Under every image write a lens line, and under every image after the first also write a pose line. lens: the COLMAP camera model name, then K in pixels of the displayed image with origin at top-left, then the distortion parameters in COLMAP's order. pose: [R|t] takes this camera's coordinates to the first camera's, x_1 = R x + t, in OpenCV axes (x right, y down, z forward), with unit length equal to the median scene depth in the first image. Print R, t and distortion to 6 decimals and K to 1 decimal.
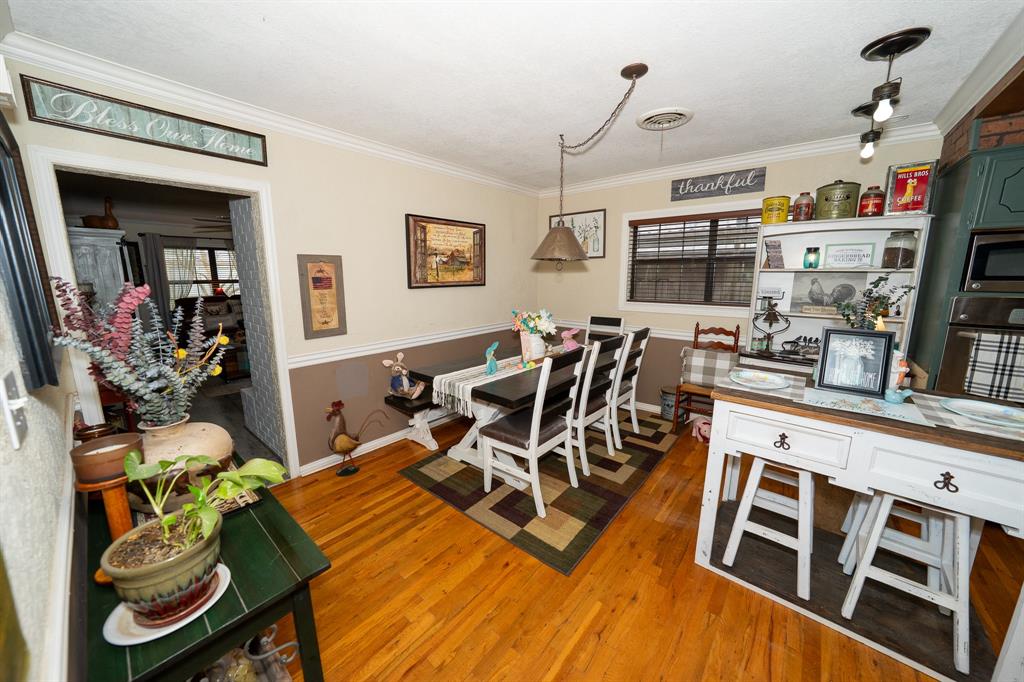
lens RADIAL K [[354.7, 0, 511.8], [0, 354.7, 339.1], [0, 0, 1]] dist [-0.014947, 0.000118]
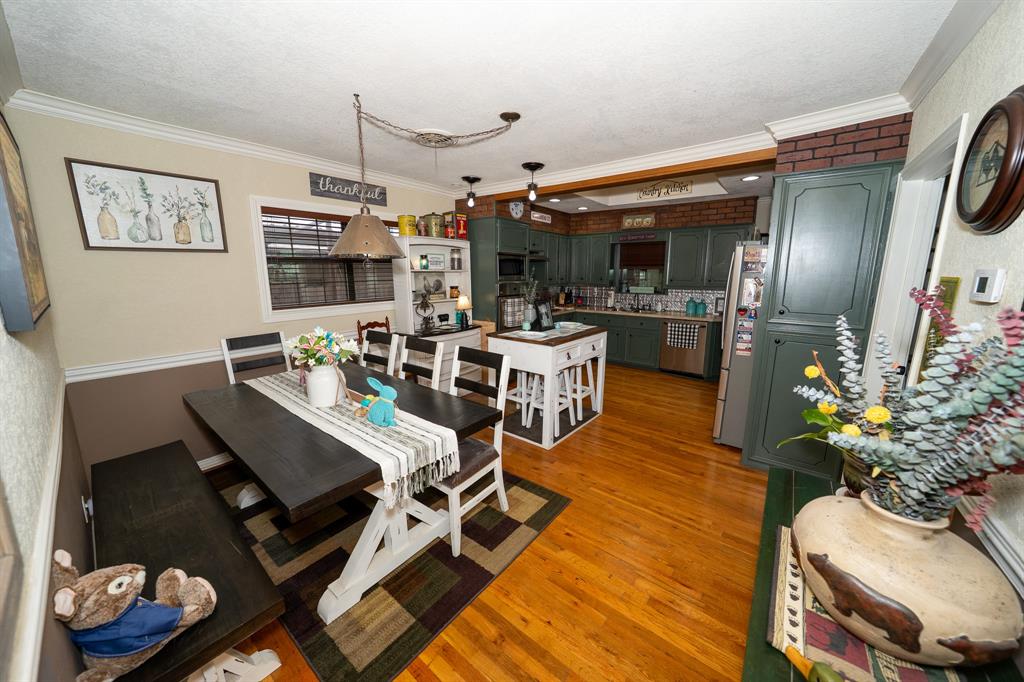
lens RADIAL K [[354.7, 0, 509.4], [0, 354.7, 339.6], [0, 0, 1]] dist [-0.014947, 0.000118]
pose [[-0.021910, -0.187080, 0.982100, -0.627807], [0.183268, 0.964939, 0.187899, -0.127769], [-0.982819, 0.184104, 0.013144, 0.664176]]
